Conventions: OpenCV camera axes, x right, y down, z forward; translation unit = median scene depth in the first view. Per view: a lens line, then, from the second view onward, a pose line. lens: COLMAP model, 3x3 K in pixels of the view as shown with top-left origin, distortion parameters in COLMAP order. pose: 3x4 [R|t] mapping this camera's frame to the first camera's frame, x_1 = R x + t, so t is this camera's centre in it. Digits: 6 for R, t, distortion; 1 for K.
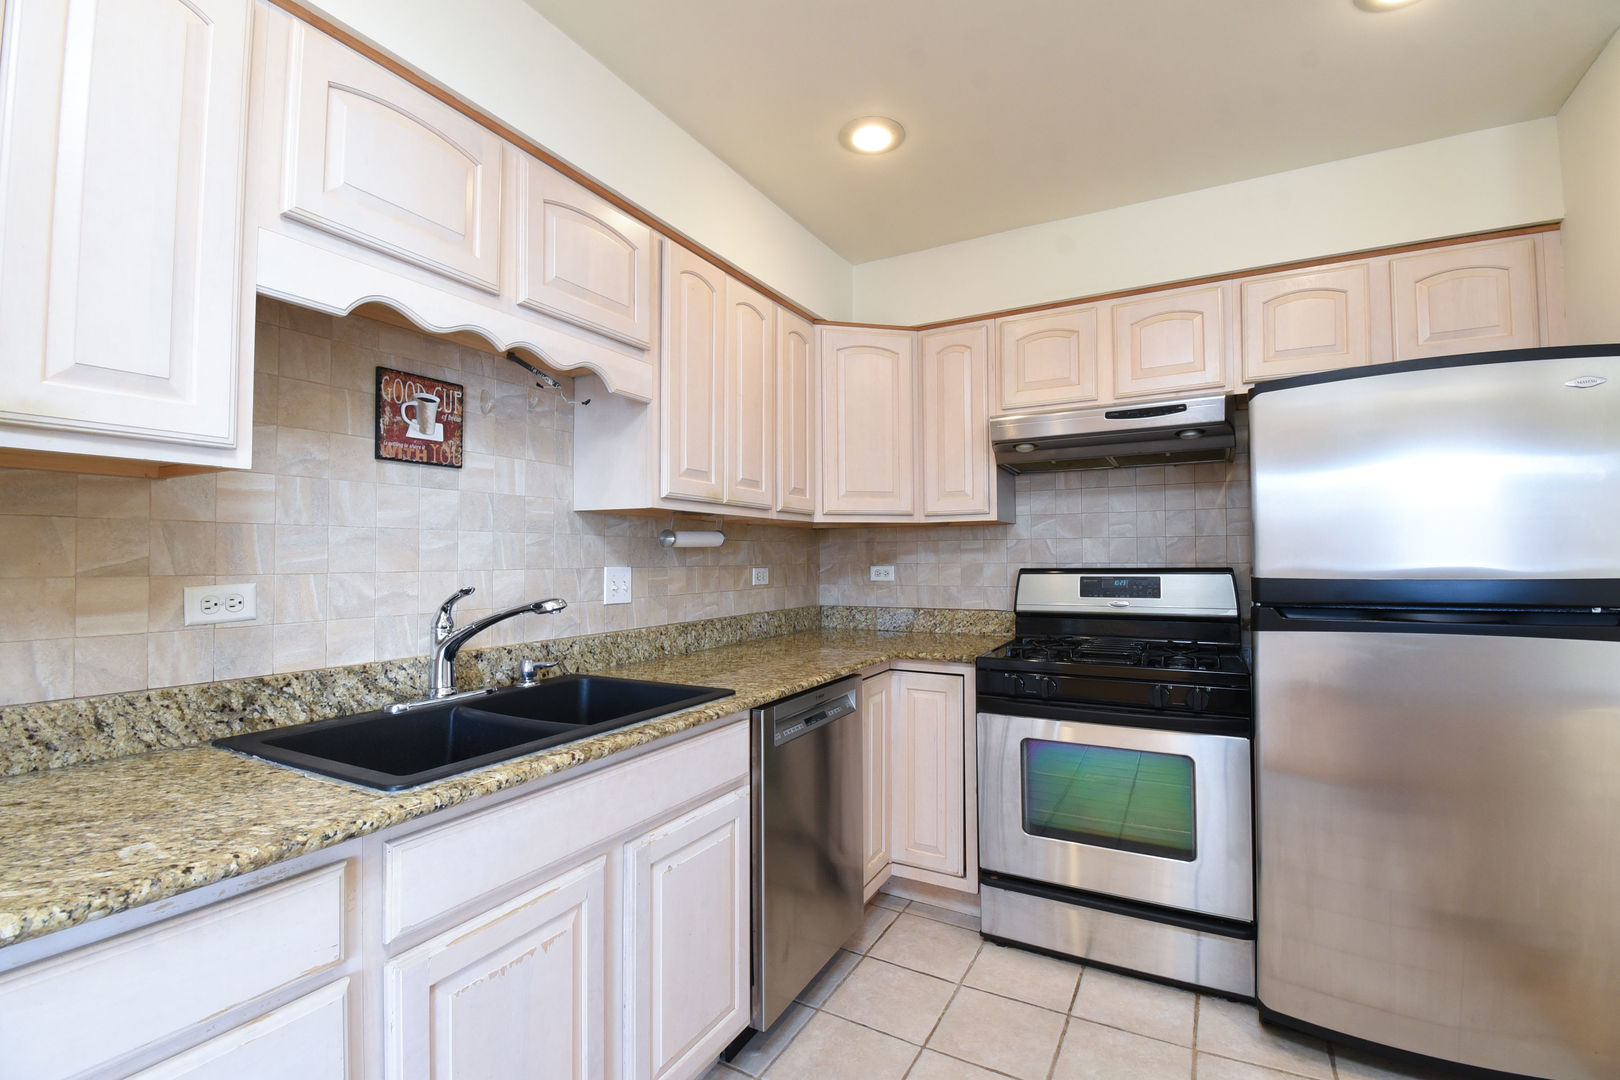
lens RADIAL K [[711.8, 0, 810.0], [0, 711.8, 540.0], [0, 0, 1]] dist [0.026277, -0.029724]
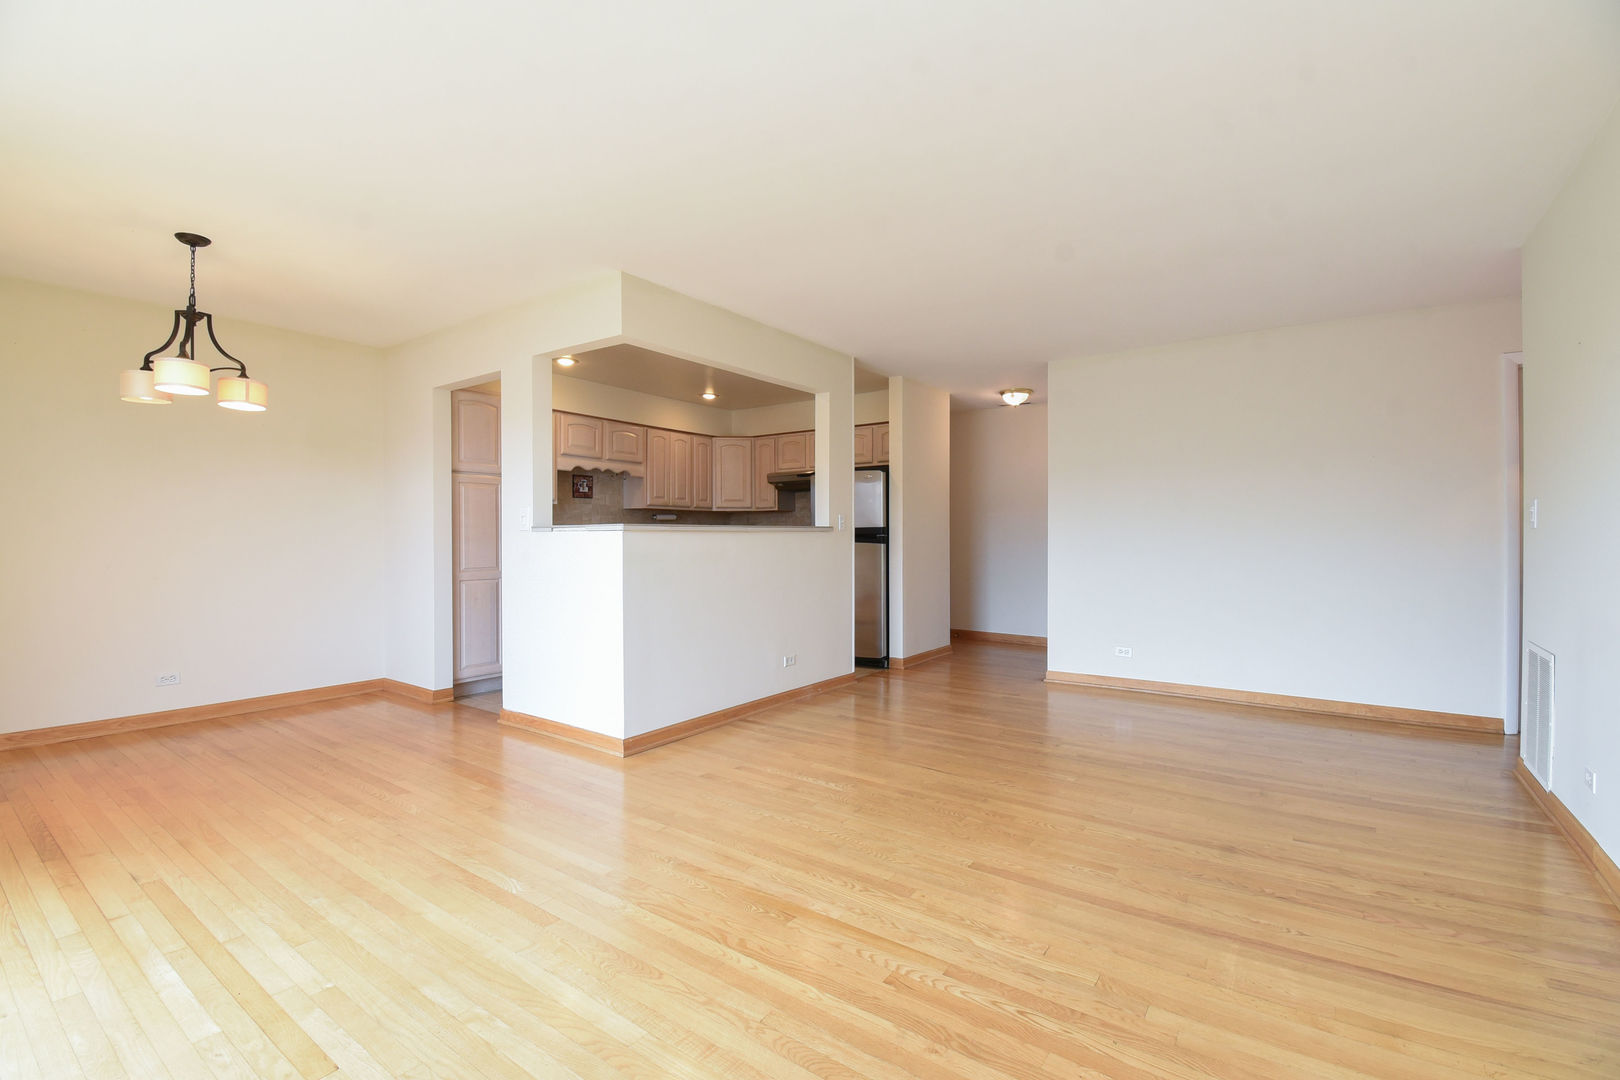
lens RADIAL K [[711.8, 0, 810.0], [0, 711.8, 540.0], [0, 0, 1]] dist [0.026277, -0.029724]
pose [[0.992706, 0.001345, -0.120549, 0.996984], [0.002420, 0.999514, 0.031077, 0.003667], [0.120532, -0.031142, 0.992221, -2.347459]]
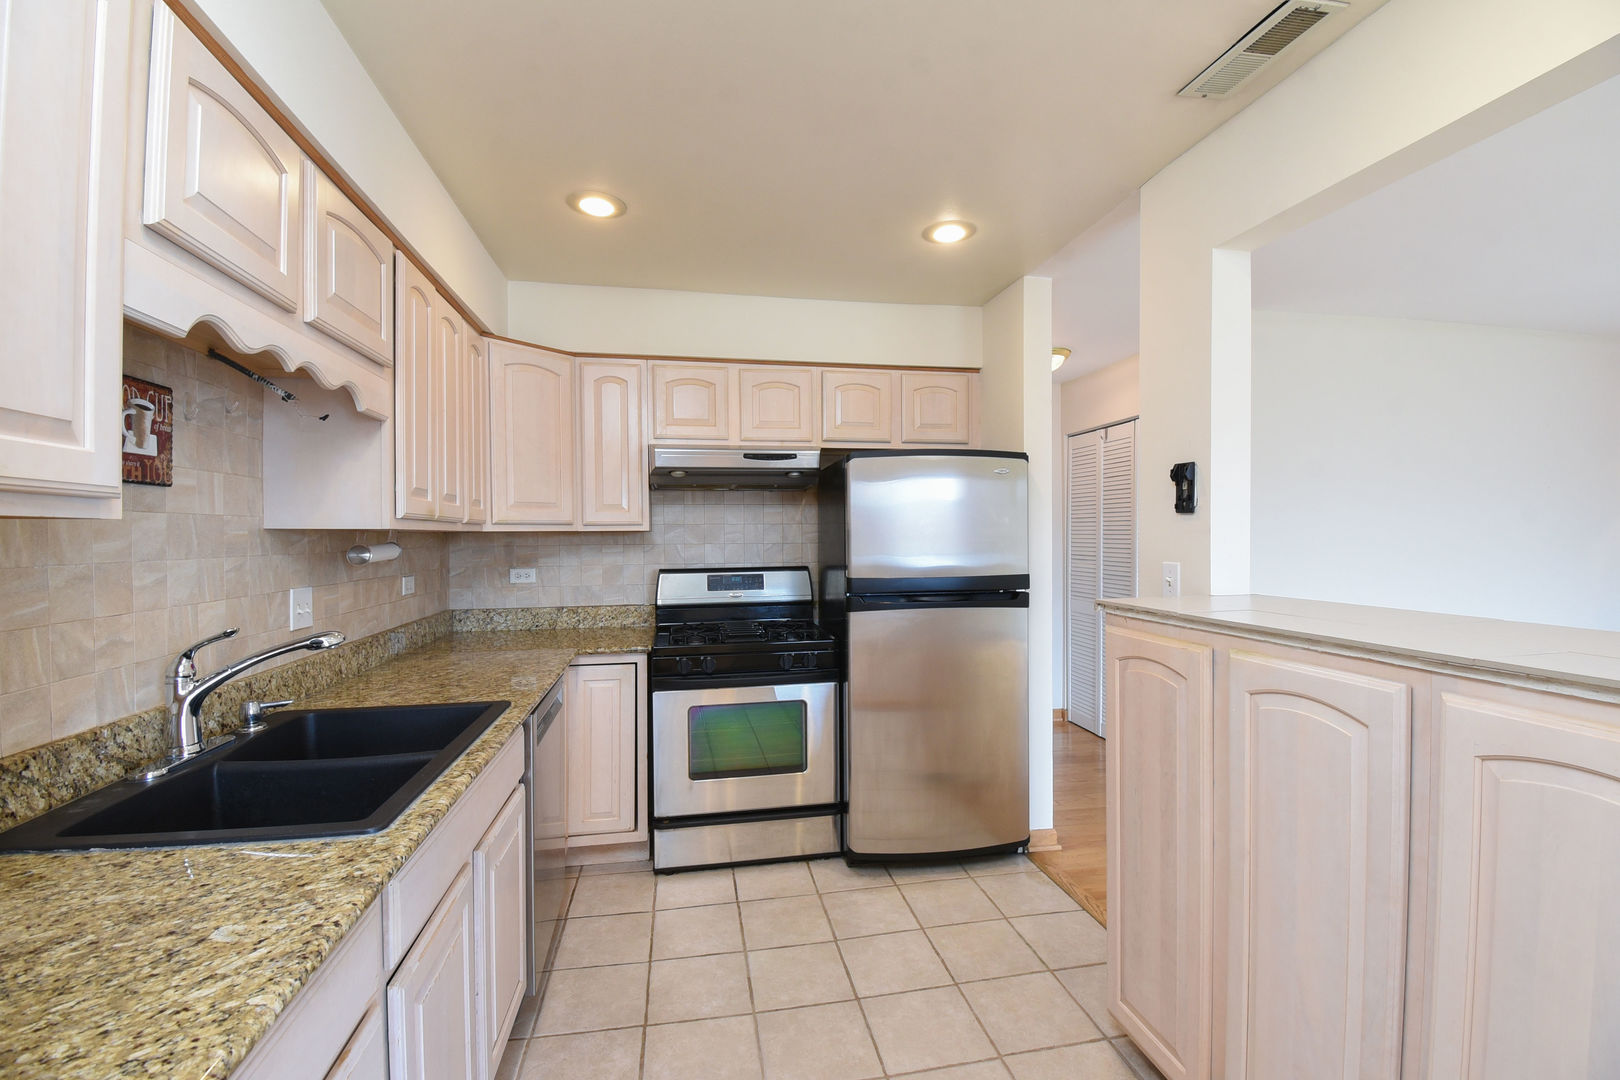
lens RADIAL K [[703.2, 0, 804.2], [0, 703.2, 536.1], [0, 0, 1]] dist [0.000750, -0.016470]
pose [[0.774640, -0.001816, 0.632400, -0.391206], [-0.012885, 0.999743, 0.018655, -0.061213], [-0.632271, -0.022600, 0.774417, -0.103154]]
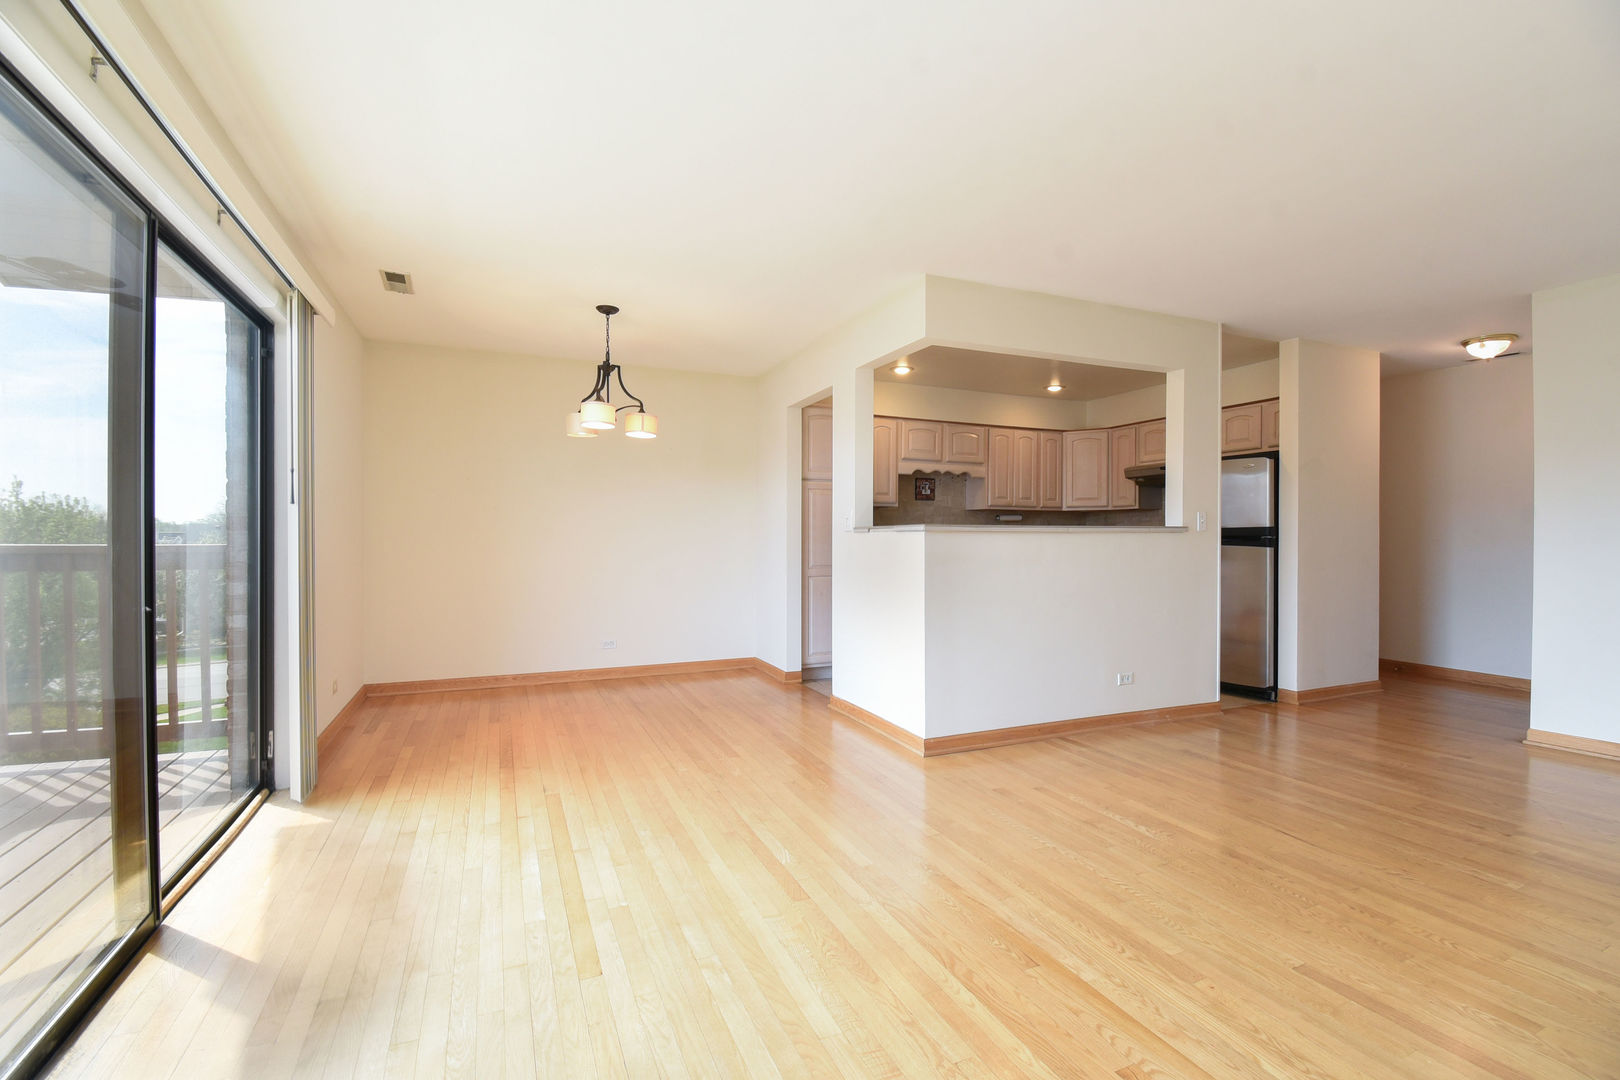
lens RADIAL K [[711.8, 0, 810.0], [0, 711.8, 540.0], [0, 0, 1]] dist [0.026277, -0.029724]
pose [[0.793649, 0.005437, -0.608352, 1.191638], [0.012314, 0.999612, 0.024999, 0.007509], [0.608251, -0.027331, 0.793274, -2.225630]]
